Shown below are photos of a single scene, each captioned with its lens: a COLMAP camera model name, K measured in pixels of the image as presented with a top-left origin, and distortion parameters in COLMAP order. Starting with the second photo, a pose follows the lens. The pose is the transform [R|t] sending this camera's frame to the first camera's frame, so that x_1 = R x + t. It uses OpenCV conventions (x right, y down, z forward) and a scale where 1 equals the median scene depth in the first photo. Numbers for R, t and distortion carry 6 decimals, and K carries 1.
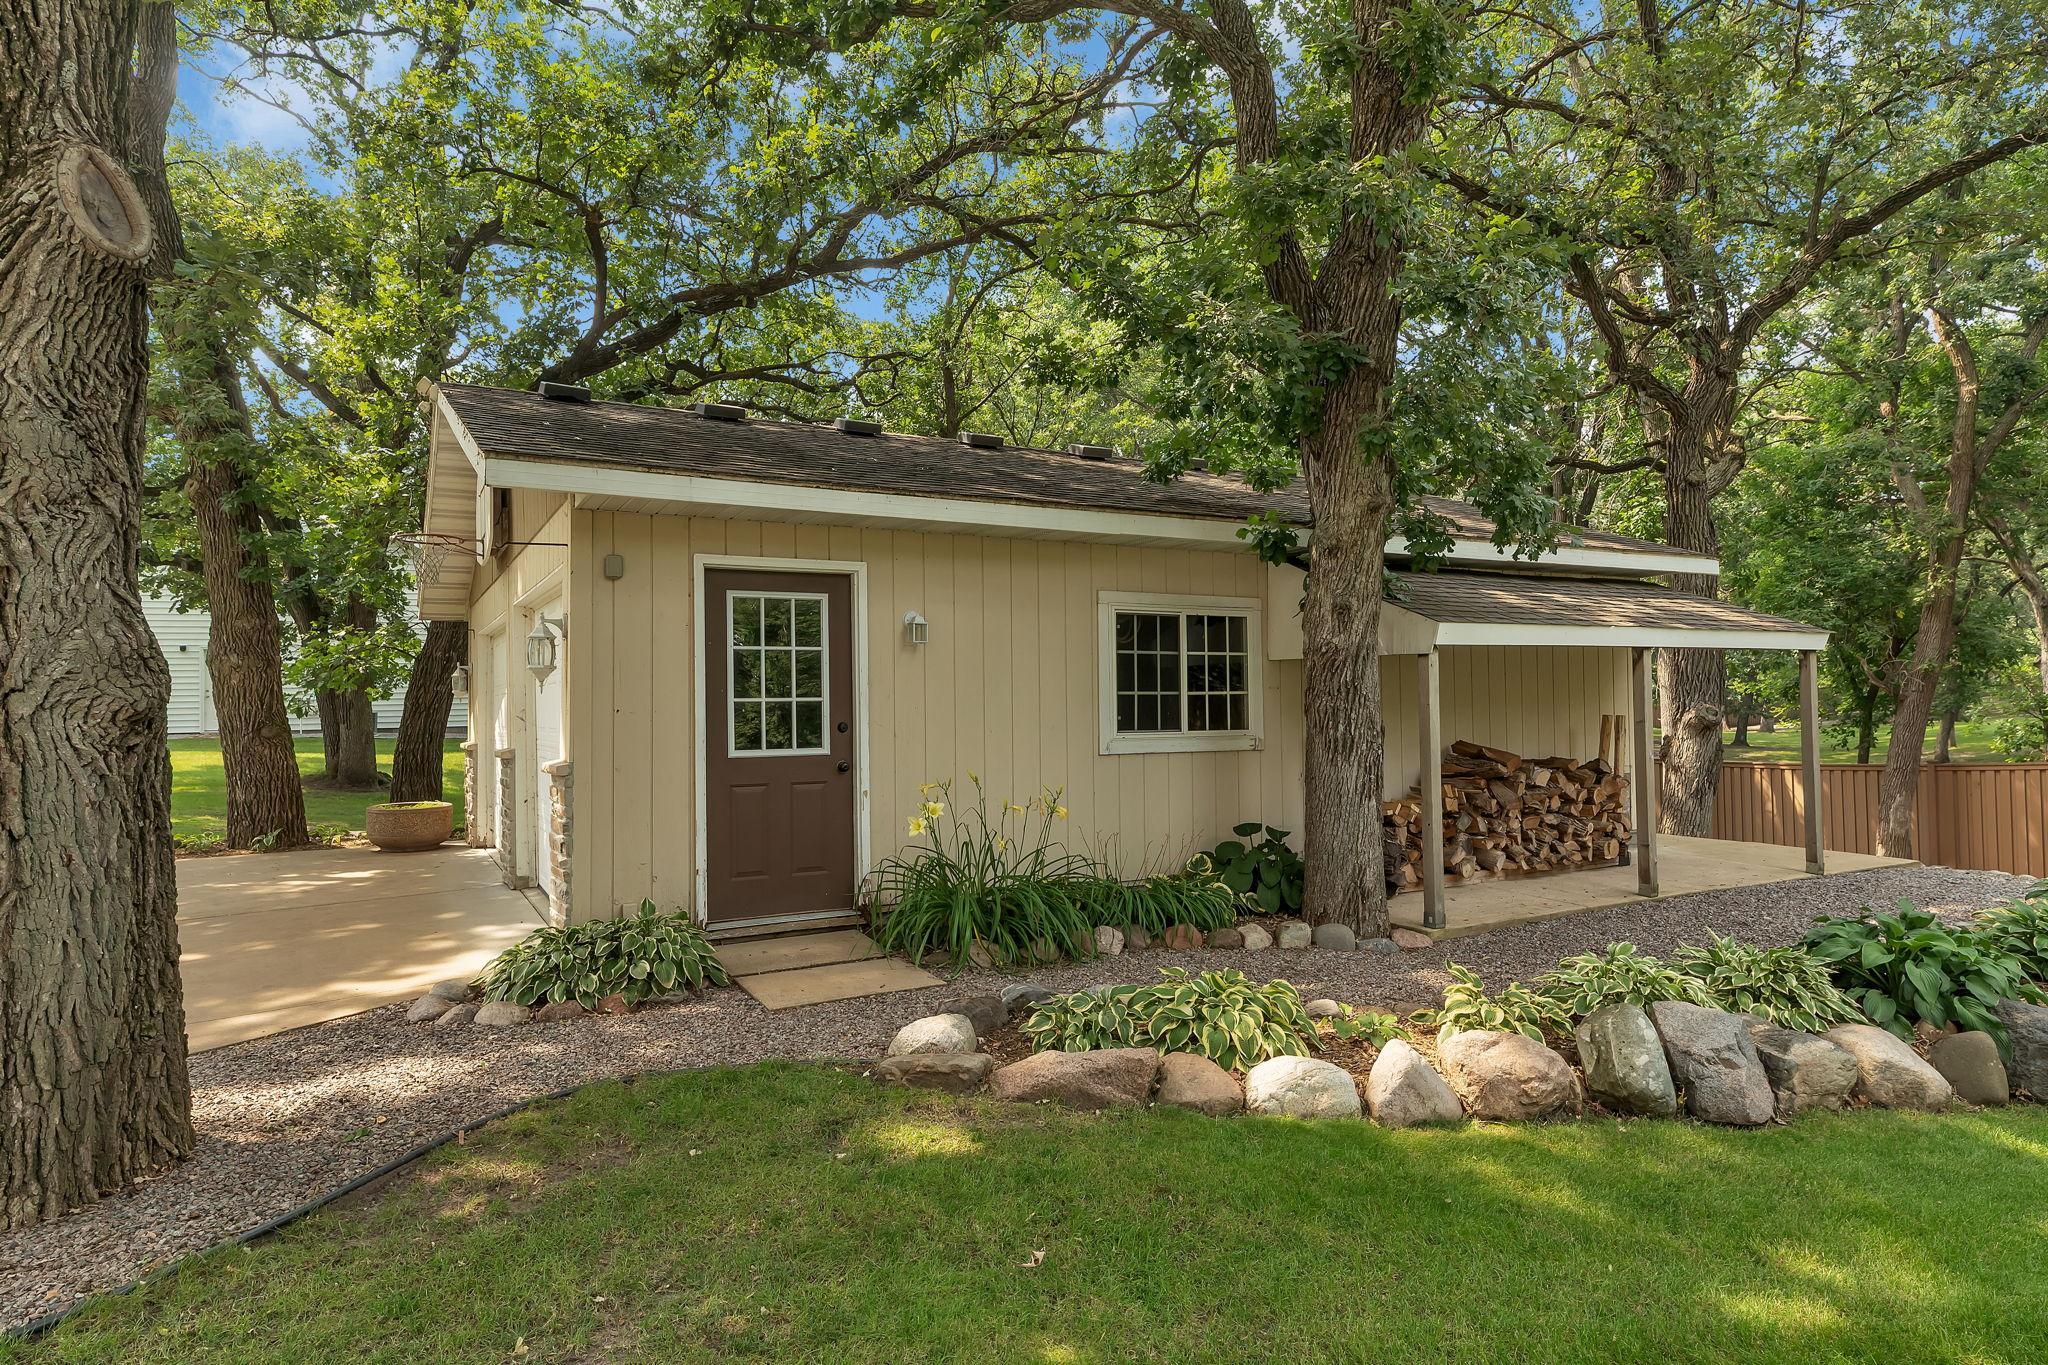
lens RADIAL K [[936.2, 0, 1030.7], [0, 936.2, 683.0], [0, 0, 1]] dist [0.003311, 0.000438]
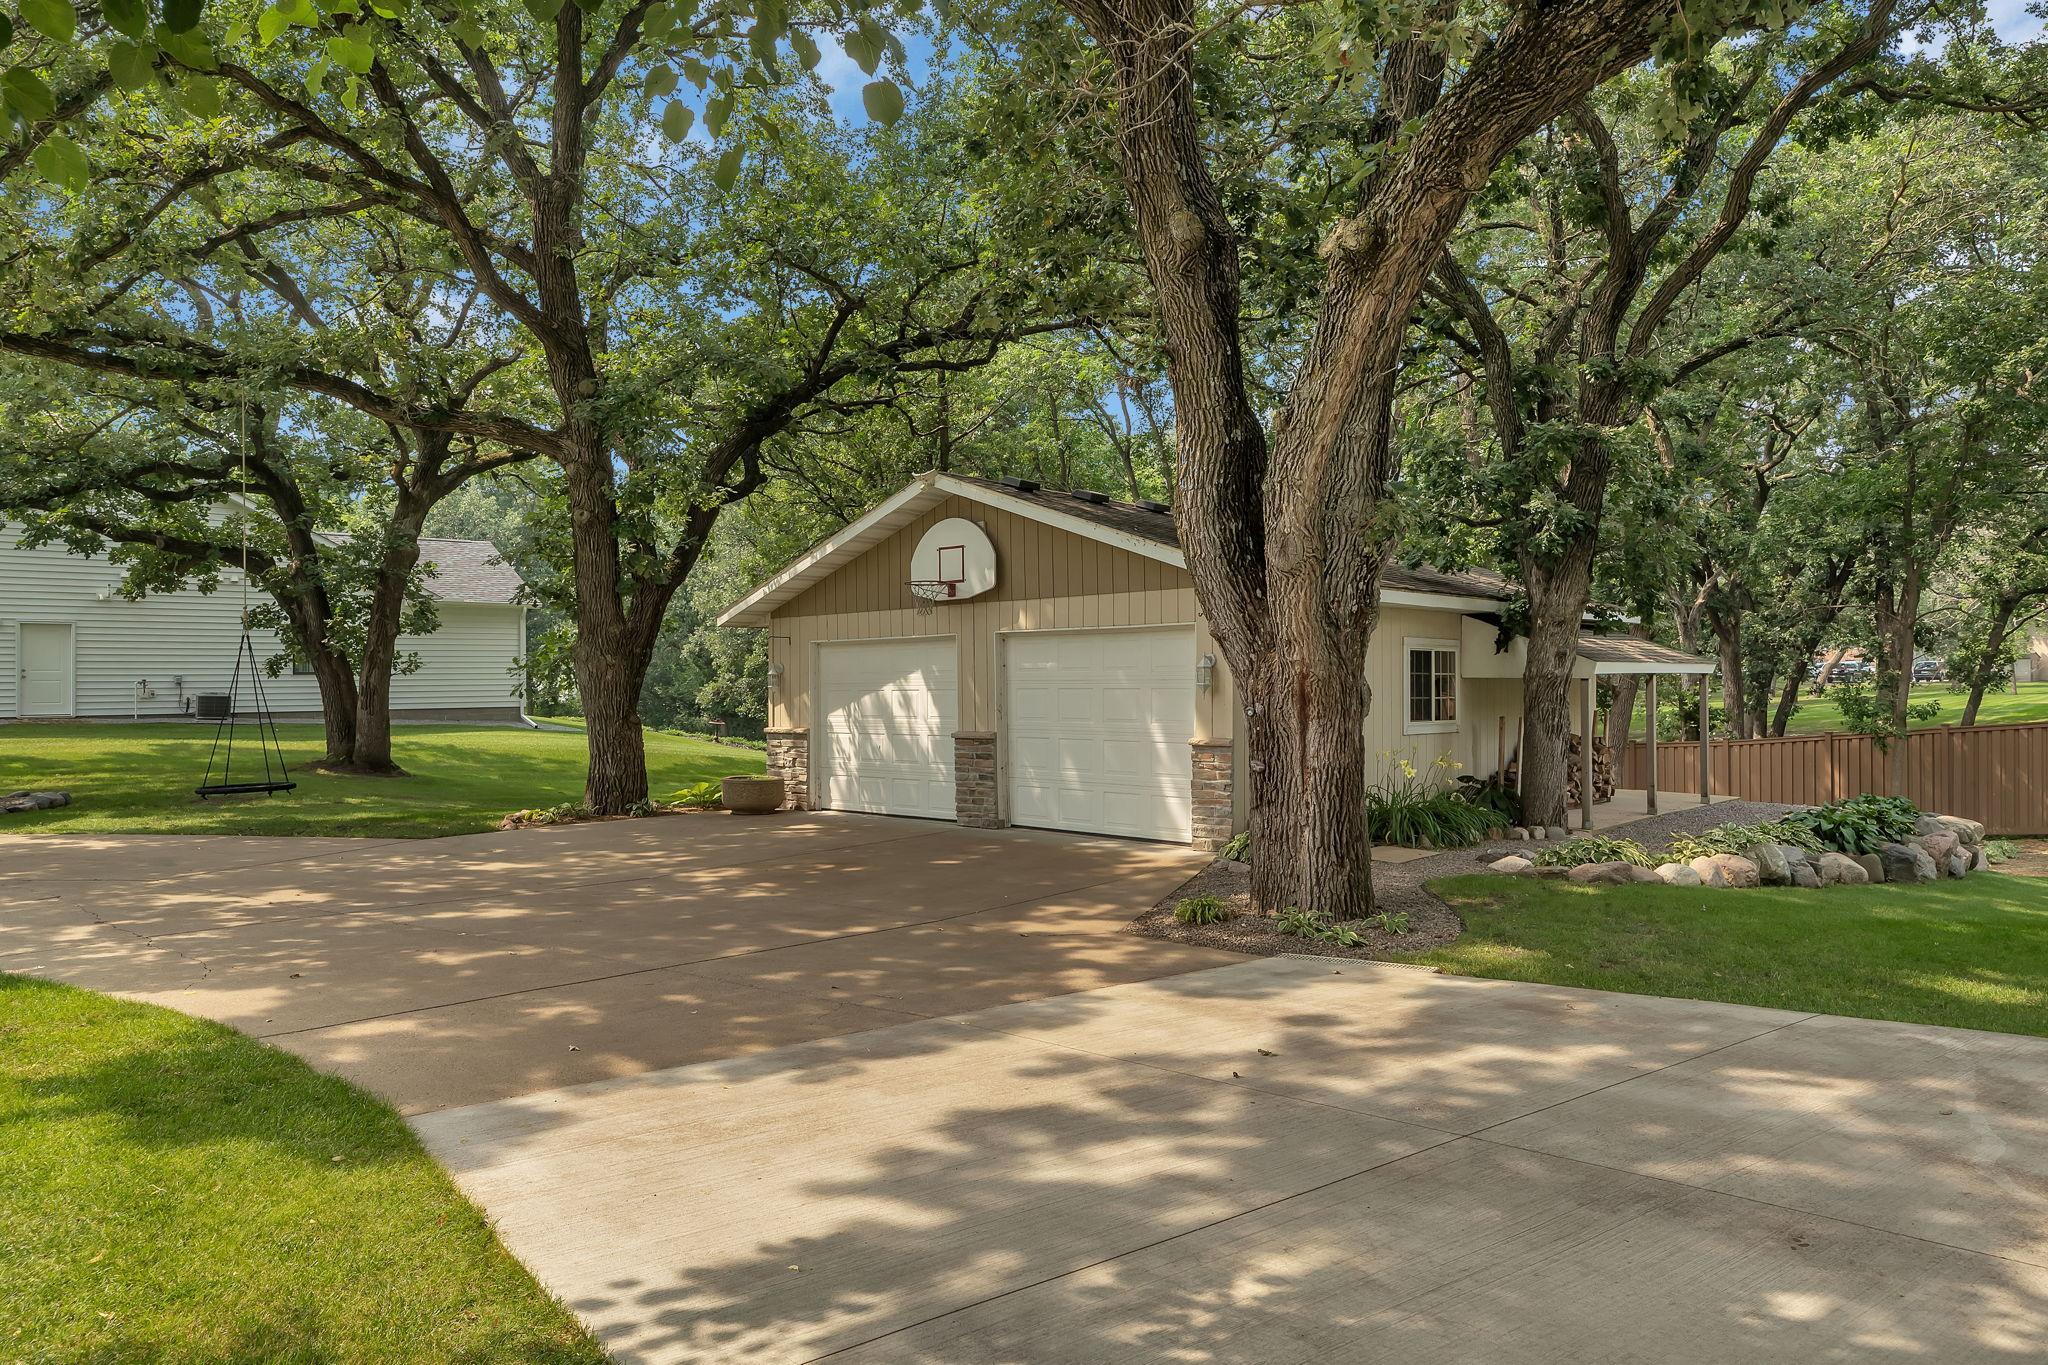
lens RADIAL K [[936.2, 0, 1013.6], [0, 936.2, 686.4], [0, 0, 1]] dist [0.003311, 0.000438]
pose [[0.974589, 0.009482, 0.223801, -1.049789], [-0.014143, 0.999715, 0.019230, -0.034747], [-0.223555, -0.021907, 0.974445, -0.511893]]
